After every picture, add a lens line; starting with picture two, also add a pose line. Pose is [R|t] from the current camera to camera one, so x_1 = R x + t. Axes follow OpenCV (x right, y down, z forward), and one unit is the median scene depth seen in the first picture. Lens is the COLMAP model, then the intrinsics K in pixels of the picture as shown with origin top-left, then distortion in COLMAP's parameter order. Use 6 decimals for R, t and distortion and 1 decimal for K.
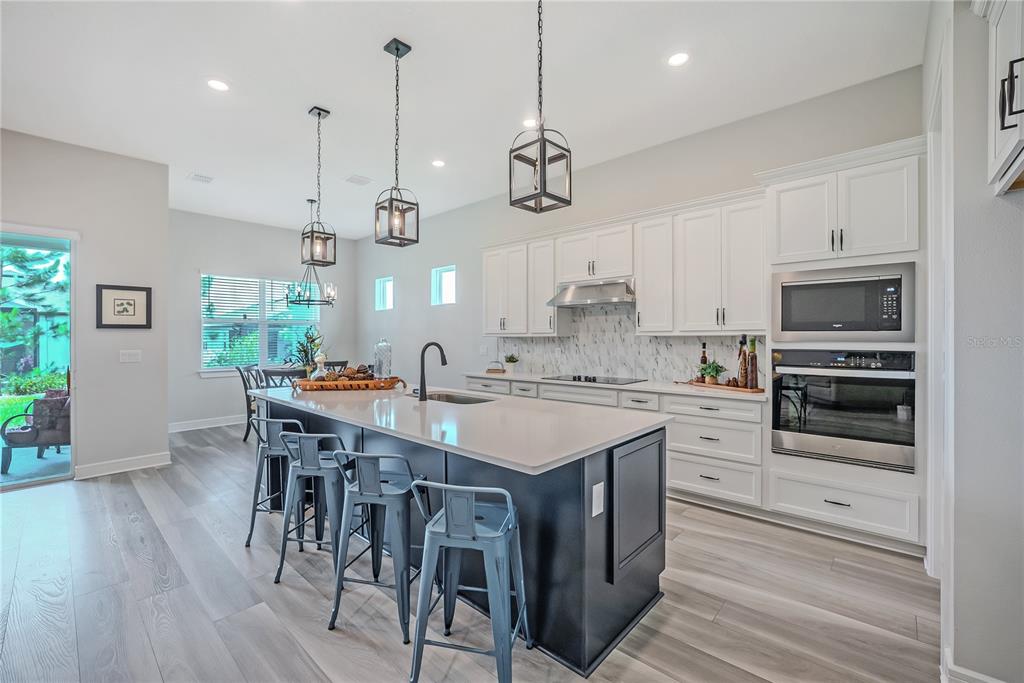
lens RADIAL K [[425.6, 0, 515.3], [0, 425.6, 334.9], [0, 0, 1]] dist [-0.032816, 0.002087]
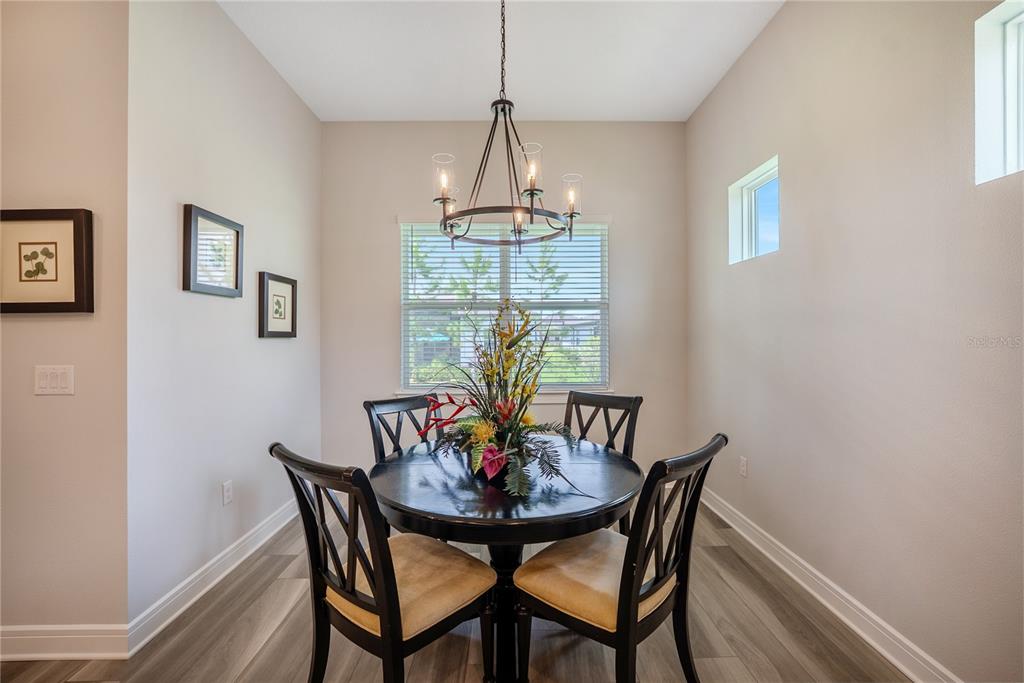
lens RADIAL K [[425.6, 0, 511.7], [0, 425.6, 339.5], [0, 0, 1]] dist [-0.032816, 0.002087]
pose [[0.671444, 0.001927, -0.741053, -0.320871], [0.004190, 0.999971, 0.006396, 0.011184], [0.741043, -0.007400, 0.671417, 1.091985]]
